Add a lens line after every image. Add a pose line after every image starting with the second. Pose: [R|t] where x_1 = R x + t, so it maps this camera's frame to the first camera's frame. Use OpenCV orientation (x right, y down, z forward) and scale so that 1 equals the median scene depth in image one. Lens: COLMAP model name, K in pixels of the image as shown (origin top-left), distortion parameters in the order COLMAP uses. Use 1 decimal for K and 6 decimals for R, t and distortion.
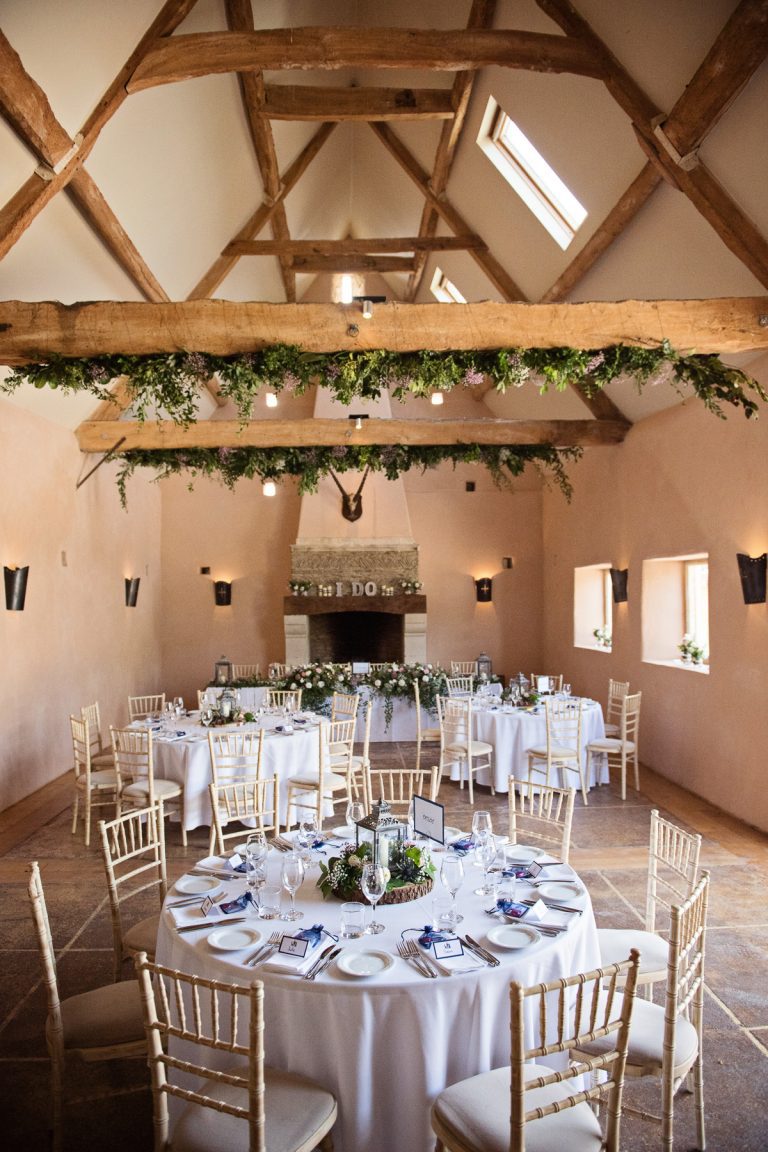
lens RADIAL K [[797.6, 0, 384.0], [0, 797.6, 576.0], [0, 0, 1]] dist [-0.057485, -0.001642]
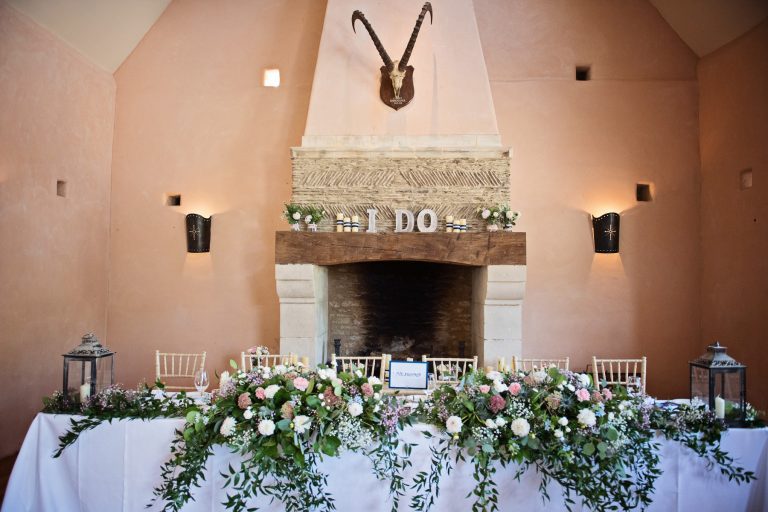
lens RADIAL K [[587.5, 0, 384.0], [0, 587.5, 256.0], [0, 0, 1]] dist [-0.045781, 0.001273]
pose [[0.997633, 0.016873, -0.066660, -0.018992], [-0.017882, 0.999734, -0.014568, 0.048574], [0.066396, 0.015725, 0.997669, 0.583312]]
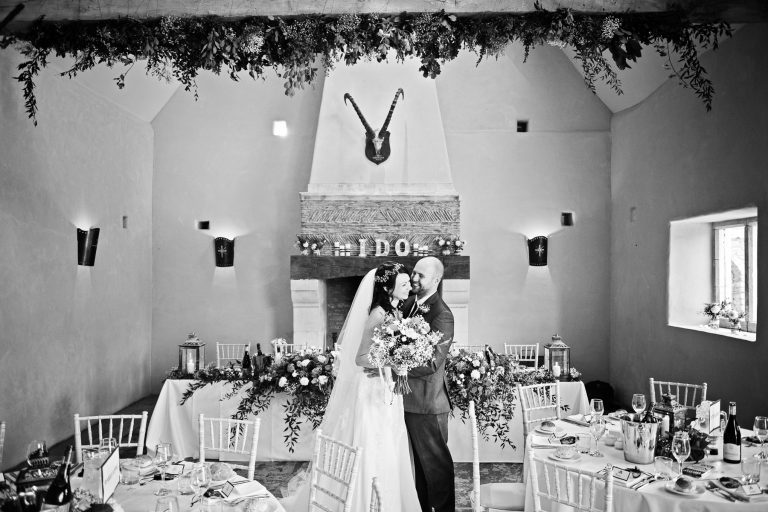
lens RADIAL K [[648.4, 0, 384.0], [0, 648.4, 256.0], [0, 0, 1]] dist [0.002794, -0.000213]
pose [[0.998701, 0.011258, -0.049693, 0.000233], [-0.010684, 0.999873, 0.011796, 0.017305], [0.049819, -0.011249, 0.998695, 0.354924]]
